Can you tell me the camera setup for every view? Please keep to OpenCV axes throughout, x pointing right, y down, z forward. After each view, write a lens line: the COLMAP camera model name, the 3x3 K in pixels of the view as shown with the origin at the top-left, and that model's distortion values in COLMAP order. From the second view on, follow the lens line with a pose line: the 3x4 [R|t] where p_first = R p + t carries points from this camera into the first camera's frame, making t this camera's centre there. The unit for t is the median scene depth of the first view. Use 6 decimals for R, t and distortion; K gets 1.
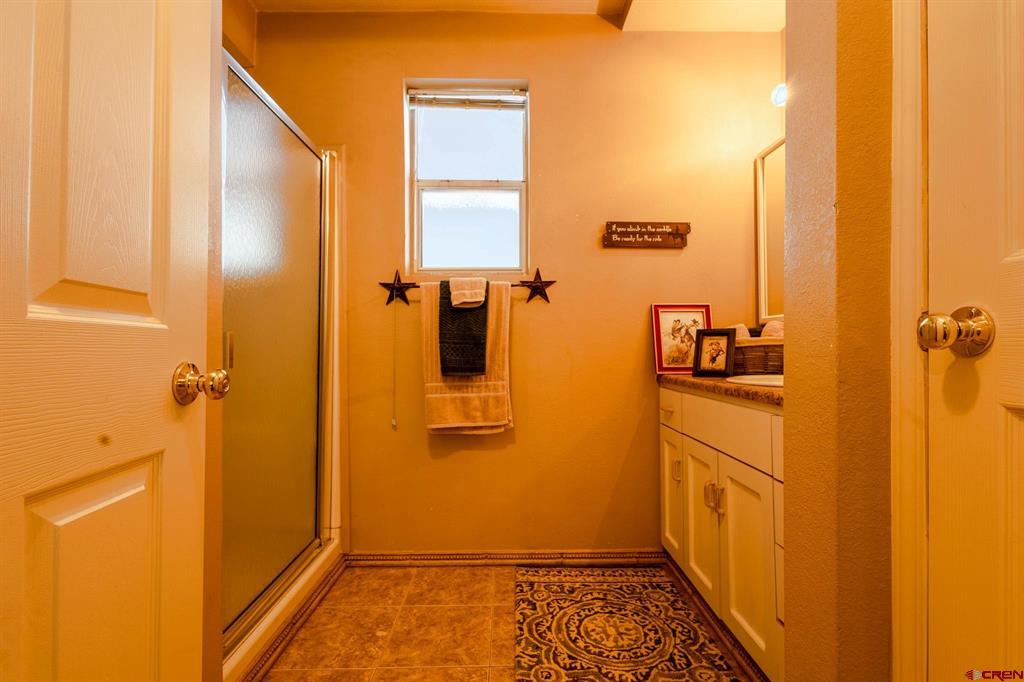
lens RADIAL K [[474.8, 0, 512.0], [0, 474.8, 341.0], [0, 0, 1]] dist [0.005870, -0.001362]
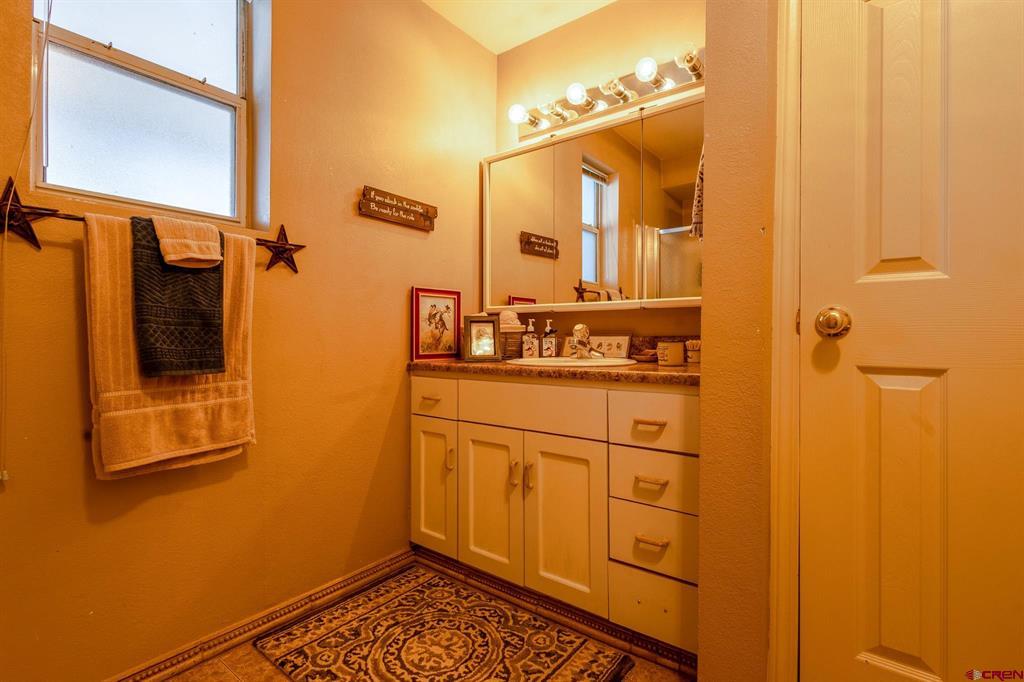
lens RADIAL K [[487.3, 0, 509.2], [0, 487.3, 331.2], [0, 0, 1]] dist [0.002373, 0.000004]
pose [[0.612369, 0.012904, 0.790466, -0.345959], [-0.016470, 0.999858, -0.003563, 0.009996], [-0.790400, -0.010837, 0.612495, 0.267052]]
